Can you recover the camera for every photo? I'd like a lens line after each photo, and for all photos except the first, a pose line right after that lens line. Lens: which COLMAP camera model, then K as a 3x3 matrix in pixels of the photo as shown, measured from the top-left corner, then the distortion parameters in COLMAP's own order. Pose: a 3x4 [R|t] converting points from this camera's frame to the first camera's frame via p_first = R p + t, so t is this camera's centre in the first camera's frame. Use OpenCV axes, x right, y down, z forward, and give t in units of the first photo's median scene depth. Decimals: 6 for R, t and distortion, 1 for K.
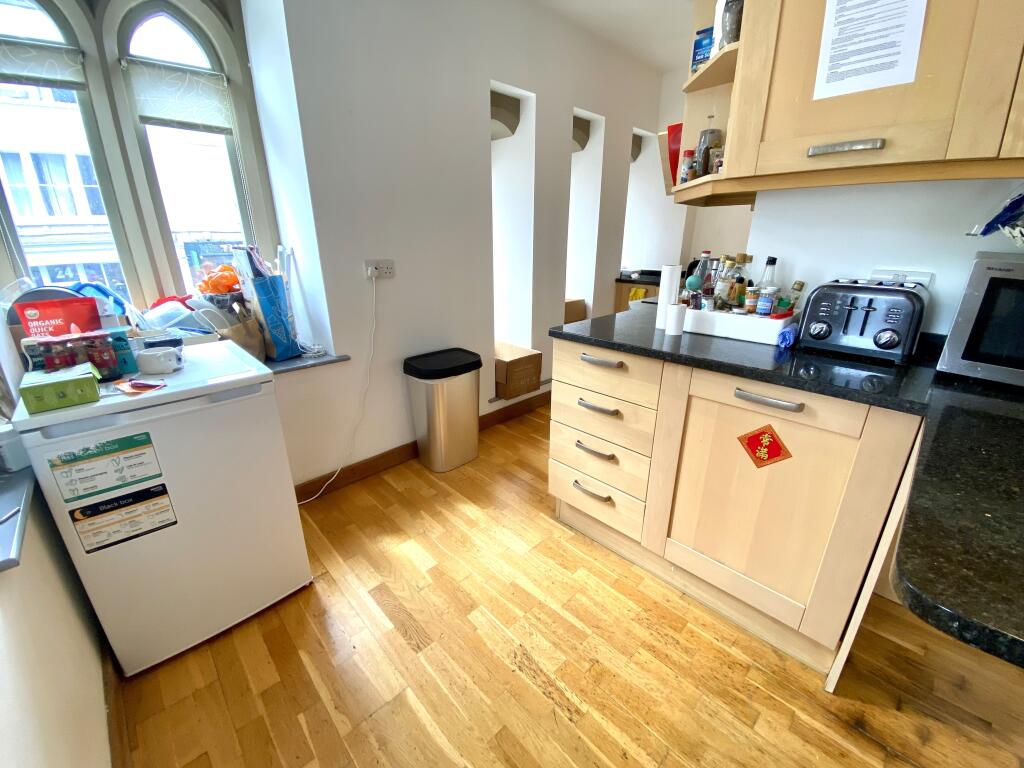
lens RADIAL K [[416.6, 0, 516.5], [0, 416.6, 384.4], [0, 0, 1]] dist [0.040775, -0.028557]
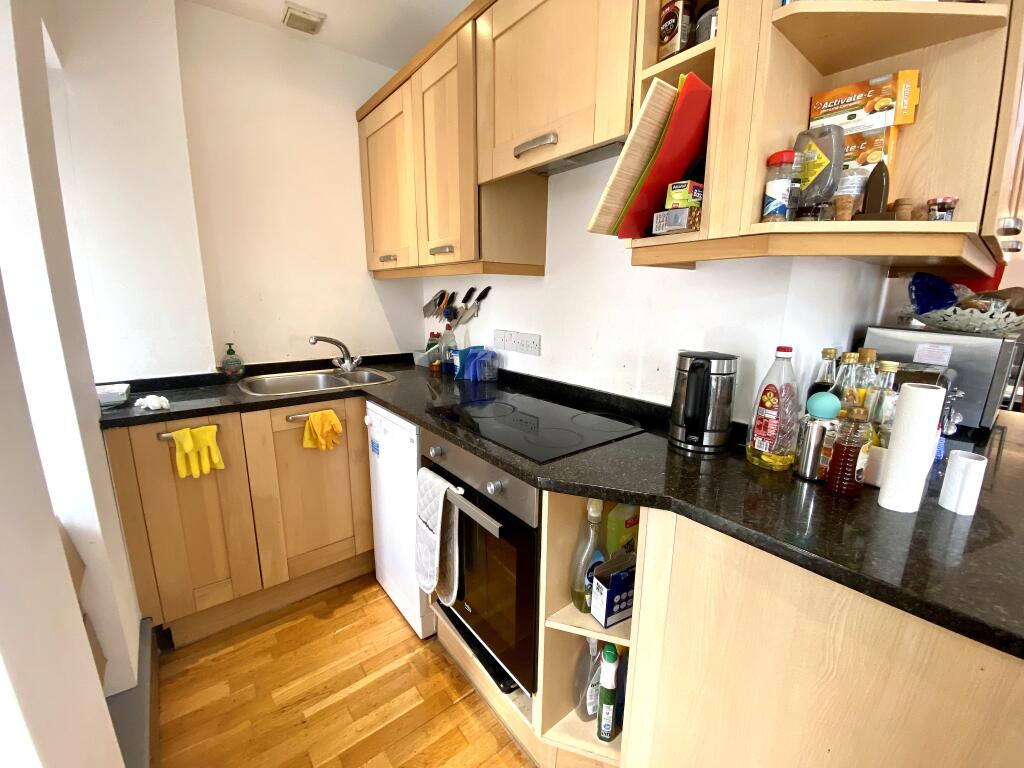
lens RADIAL K [[416.6, 0, 516.5], [0, 416.6, 384.4], [0, 0, 1]] dist [0.040775, -0.028557]
pose [[0.090645, -0.214388, 0.972533, -0.175922], [0.320265, 0.930954, 0.175372, -0.609844], [-0.942981, 0.295572, 0.153047, 1.596576]]
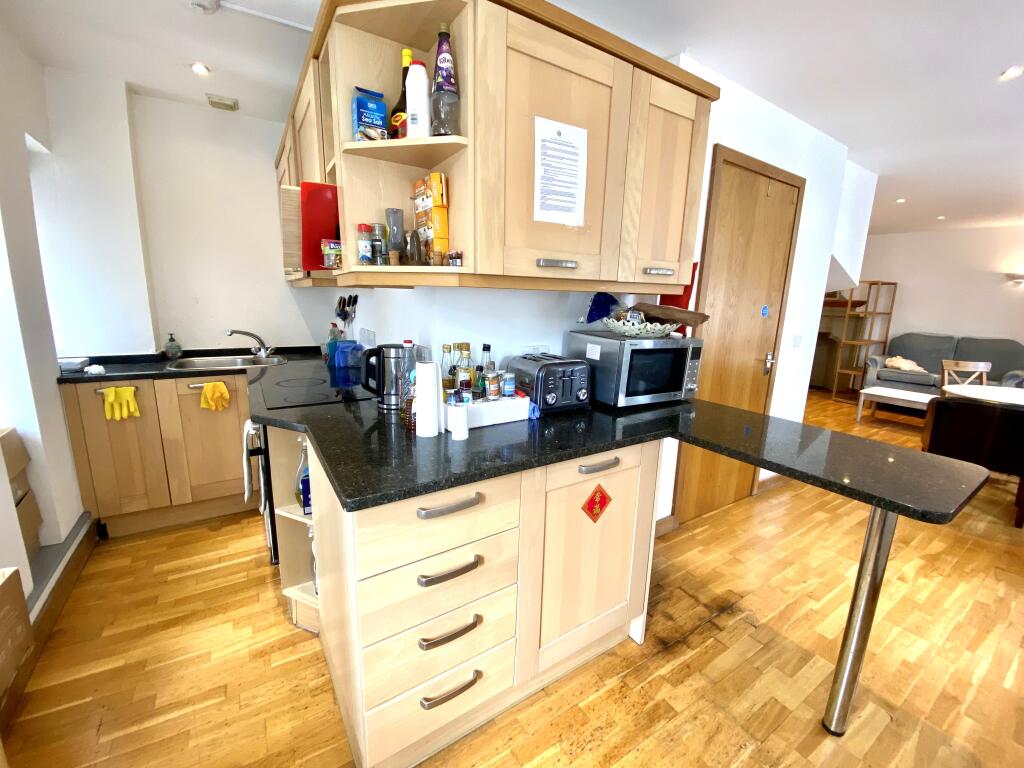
lens RADIAL K [[416.6, 0, 516.5], [0, 416.6, 384.4], [0, 0, 1]] dist [0.040775, -0.028557]
pose [[0.201855, -0.198985, 0.958989, -0.467022], [0.301087, 0.944337, 0.132570, -0.354312], [-0.931988, 0.261979, 0.250531, 0.757196]]
